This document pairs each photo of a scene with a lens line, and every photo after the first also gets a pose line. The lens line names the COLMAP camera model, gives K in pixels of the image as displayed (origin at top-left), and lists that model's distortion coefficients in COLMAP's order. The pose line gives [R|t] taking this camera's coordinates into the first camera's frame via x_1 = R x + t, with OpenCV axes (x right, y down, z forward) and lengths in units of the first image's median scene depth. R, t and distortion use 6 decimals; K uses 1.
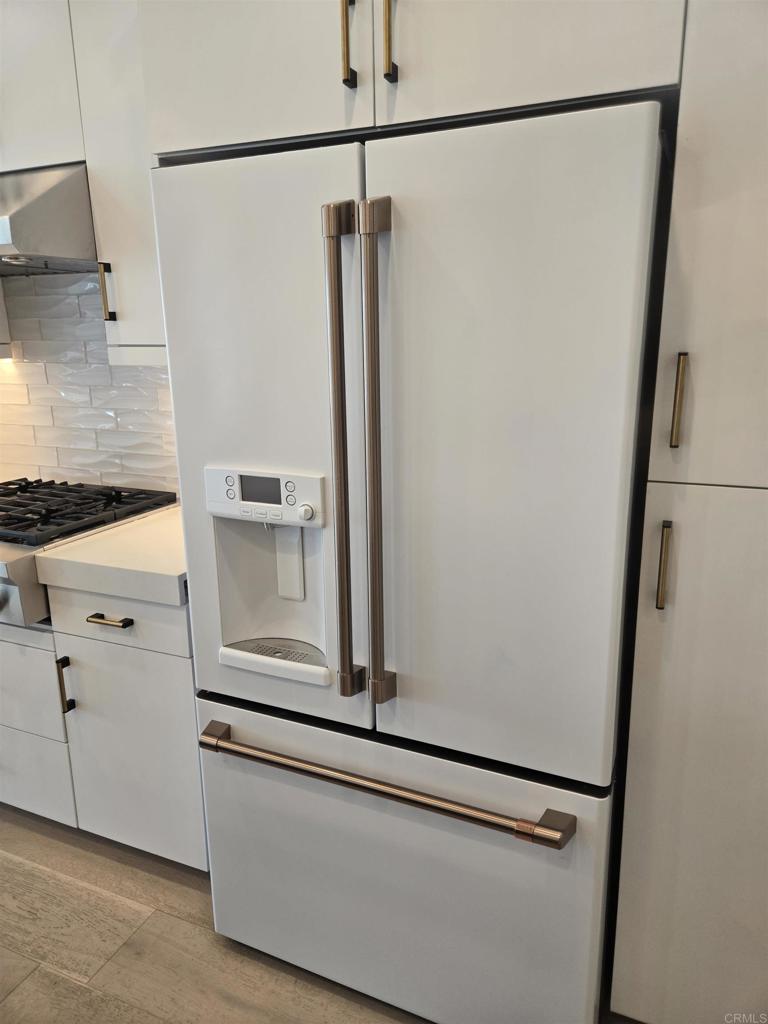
lens RADIAL K [[693.5, 0, 396.9], [0, 693.5, 507.2], [0, 0, 1]] dist [0.059418, -0.048806]
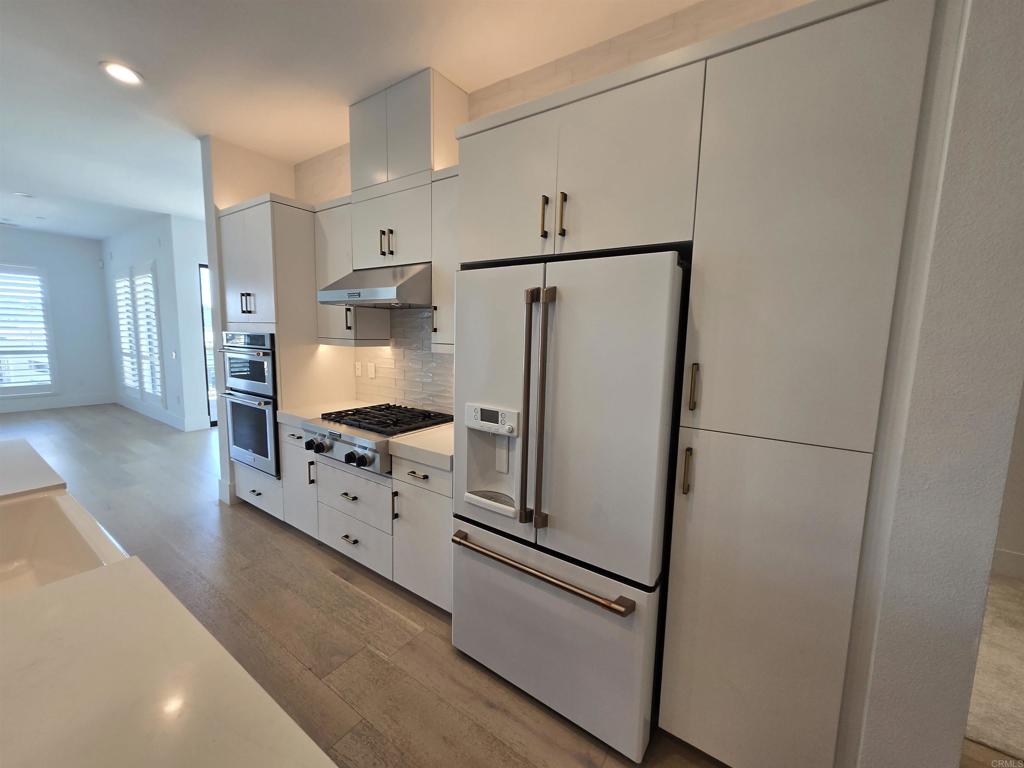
lens RADIAL K [[403.7, 0, 514.7], [0, 403.7, 380.2], [0, 0, 1]] dist [0.004101, -0.001086]
pose [[0.980188, 0.056749, -0.189765, 0.092962], [-0.080661, 0.989400, -0.120753, 0.007302], [0.180901, 0.133667, 0.974376, -0.167516]]
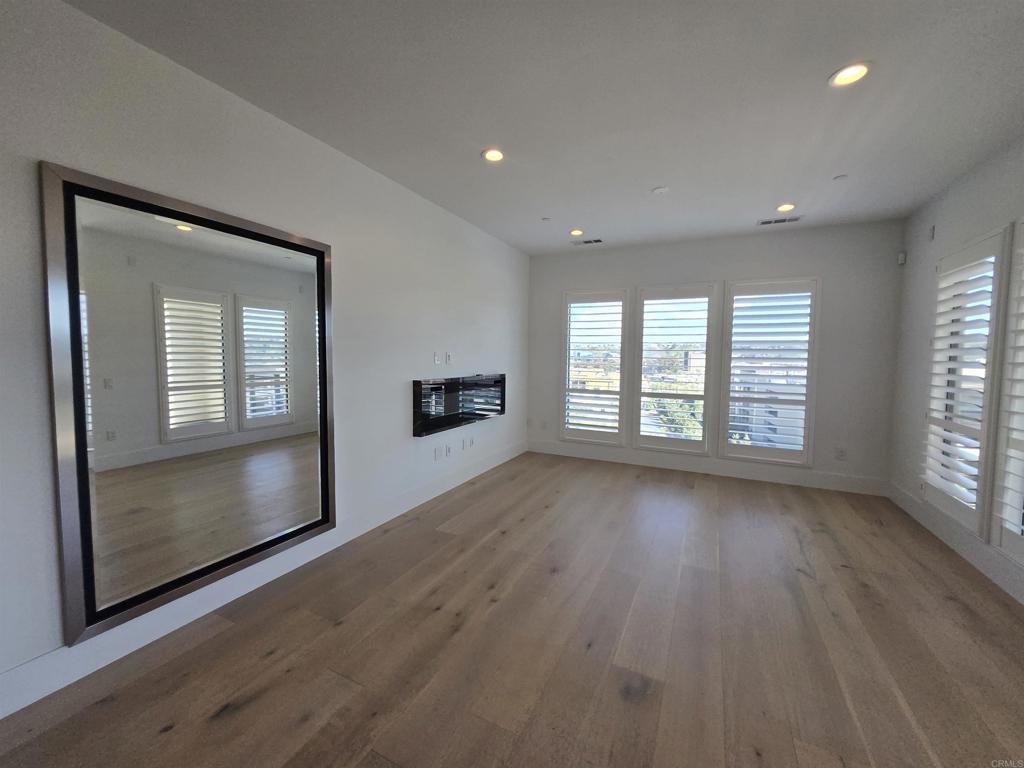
lens RADIAL K [[403.7, 0, 516.5], [0, 403.7, 379.4], [0, 0, 1]] dist [0.004101, -0.001086]
pose [[-0.052942, 0.070328, -0.996118, -2.843208], [-0.254606, 0.963599, 0.081564, -0.304418], [0.965595, 0.257936, -0.033109, 1.251276]]
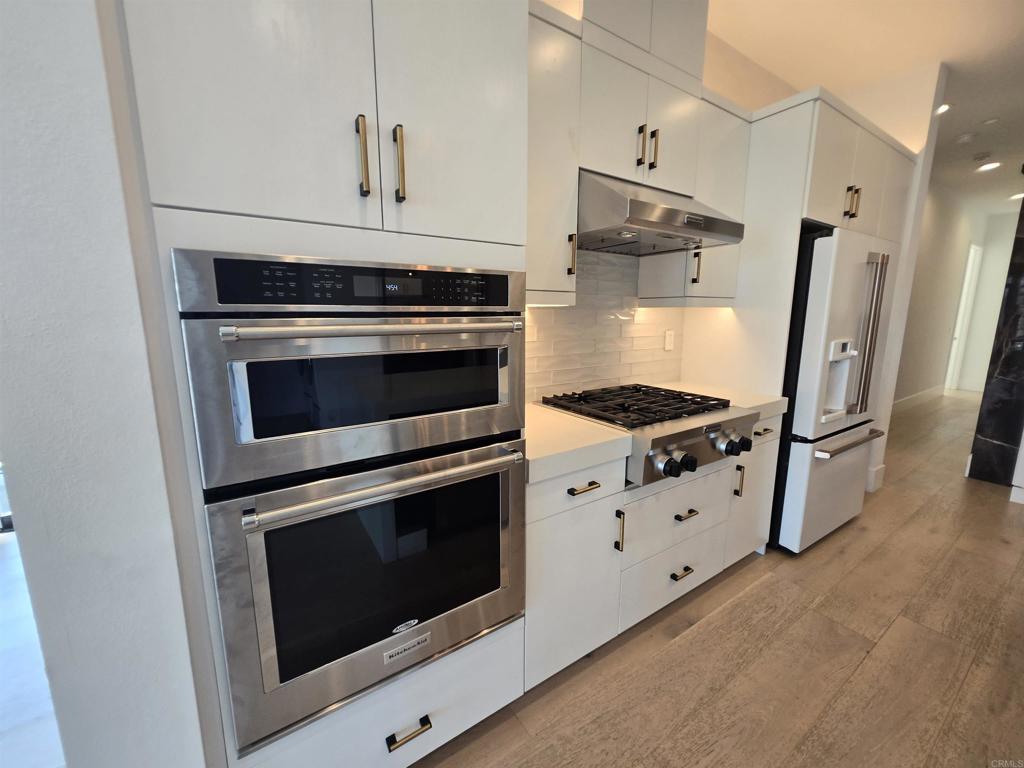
lens RADIAL K [[403.7, 0, 509.0], [0, 403.7, 379.5], [0, 0, 1]] dist [0.004101, -0.001086]
pose [[0.556662, -0.125114, 0.821264, -2.078069], [0.194480, 0.980749, 0.017590, -0.172876], [-0.807654, 0.149928, 0.570278, 1.086138]]
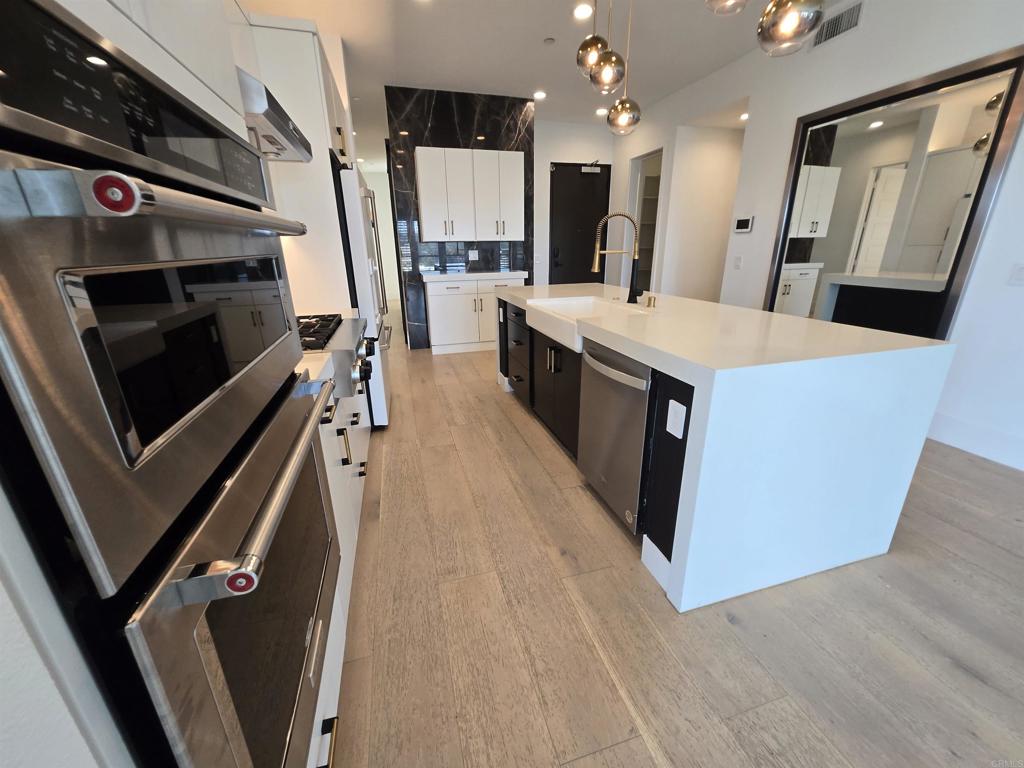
lens RADIAL K [[403.7, 0, 512.6], [0, 403.7, 381.3], [0, 0, 1]] dist [0.004101, -0.001086]
pose [[-0.627162, -0.229988, 0.744159, -2.154337], [0.207688, 0.871441, 0.444360, -0.254102], [-0.750688, 0.433239, -0.498769, 1.623339]]
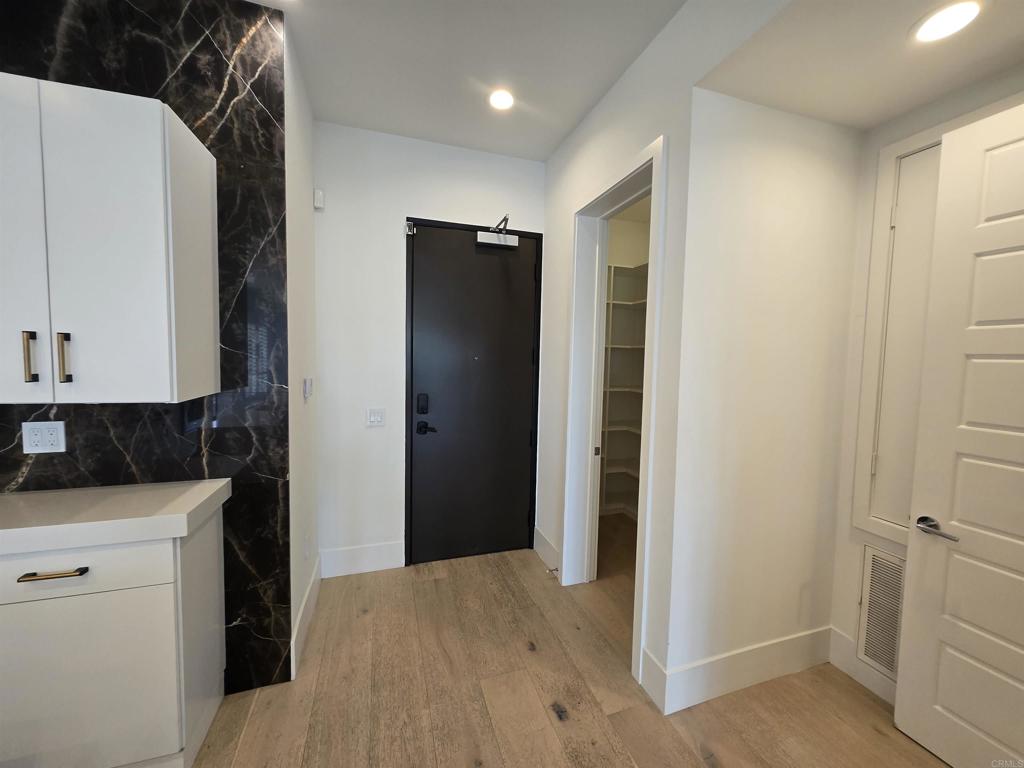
lens RADIAL K [[403.7, 0, 516.8], [0, 403.7, 379.6], [0, 0, 1]] dist [0.004101, -0.001086]
pose [[-0.662605, -0.046376, 0.747532, -0.632396], [0.168064, 0.963422, 0.208740, 0.128686], [-0.729869, 0.263945, -0.630574, -0.639934]]
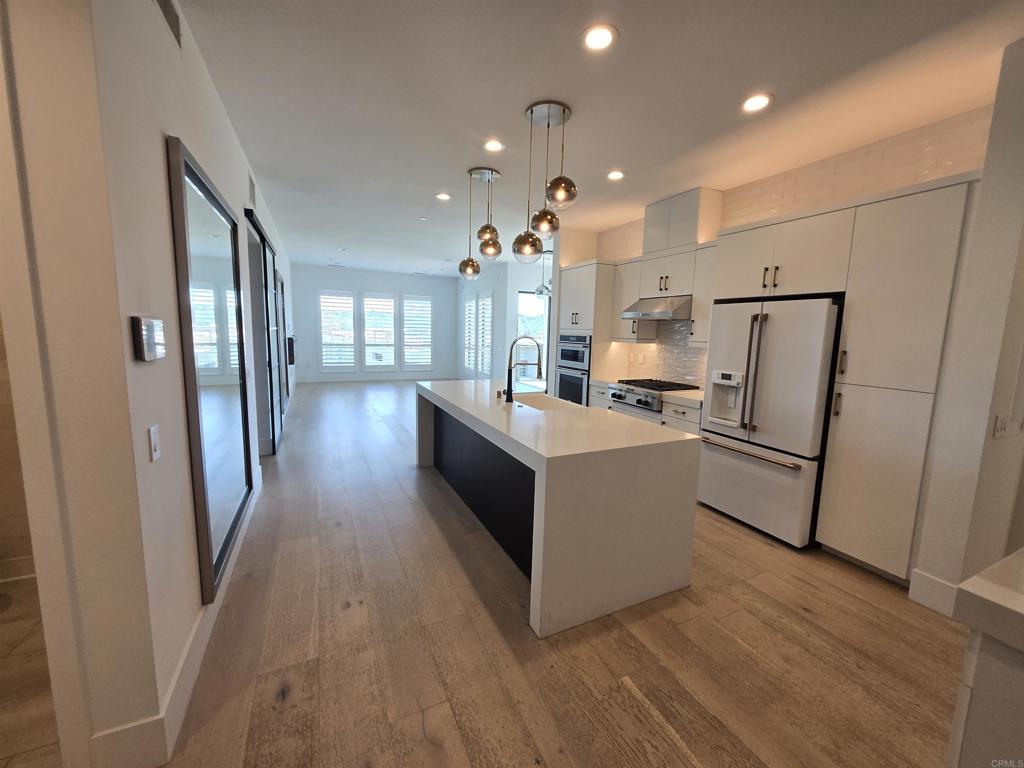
lens RADIAL K [[403.7, 0, 514.2], [0, 403.7, 380.7], [0, 0, 1]] dist [0.004101, -0.001086]
pose [[0.752656, 0.112482, -0.648734, 0.390411], [-0.191637, 0.980066, -0.052406, 0.340493], [0.629908, 0.163765, 0.759208, -1.524123]]
